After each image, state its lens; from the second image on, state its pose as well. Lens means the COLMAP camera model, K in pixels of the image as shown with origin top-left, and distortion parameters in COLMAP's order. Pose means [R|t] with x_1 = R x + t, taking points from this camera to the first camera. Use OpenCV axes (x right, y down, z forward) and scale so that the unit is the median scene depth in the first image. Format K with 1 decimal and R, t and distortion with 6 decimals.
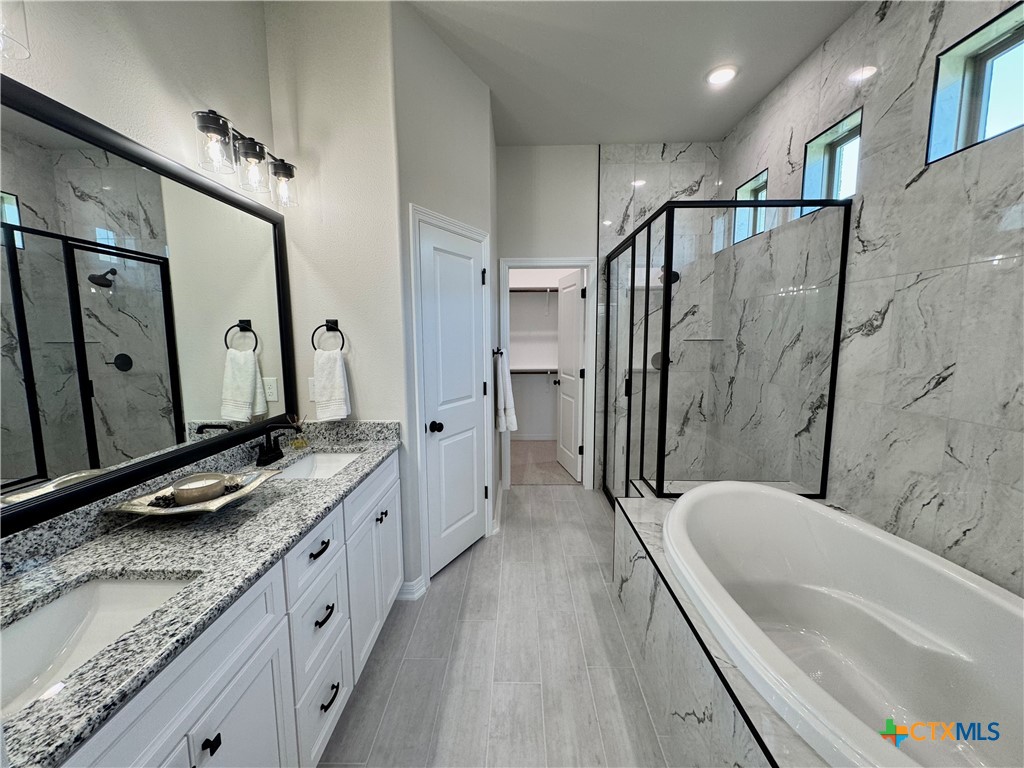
lens RADIAL K [[408.4, 0, 511.7], [0, 408.4, 384.5], [0, 0, 1]] dist [-0.000913, 0.000262]
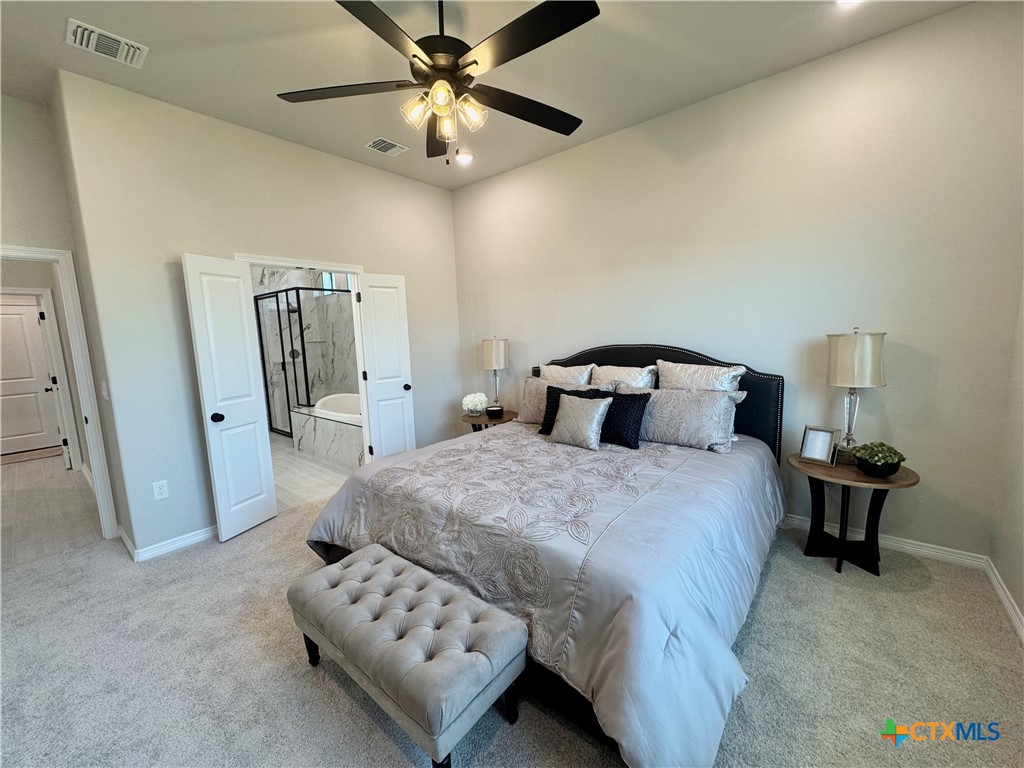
lens RADIAL K [[408.4, 0, 507.7], [0, 408.4, 383.4], [0, 0, 1]] dist [-0.000913, 0.000262]
pose [[0.627500, -0.115590, 0.769989, -0.693090], [0.126359, 0.990928, 0.045782, 0.164540], [-0.768295, 0.068567, 0.636412, -1.343073]]
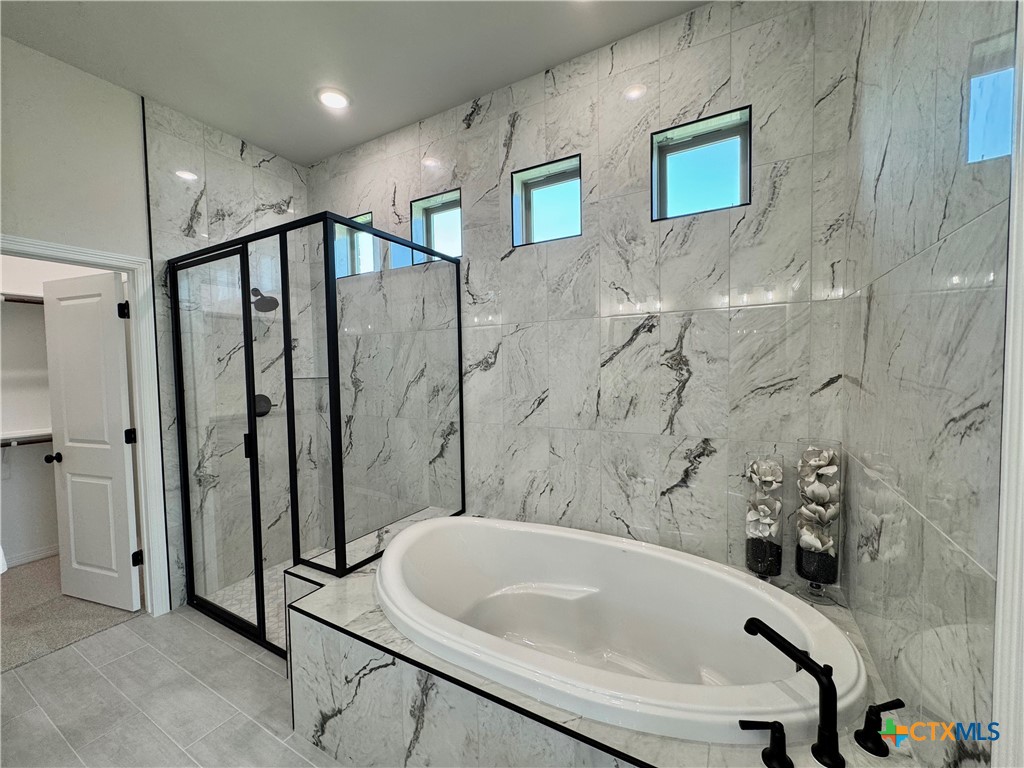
lens RADIAL K [[408.4, 0, 505.2], [0, 408.4, 385.2], [0, 0, 1]] dist [-0.000913, 0.000262]
pose [[0.477733, -0.040833, 0.877556, -0.157067], [0.120487, 0.992525, -0.019409, -0.035227], [-0.870204, 0.115007, 0.479082, 0.287988]]
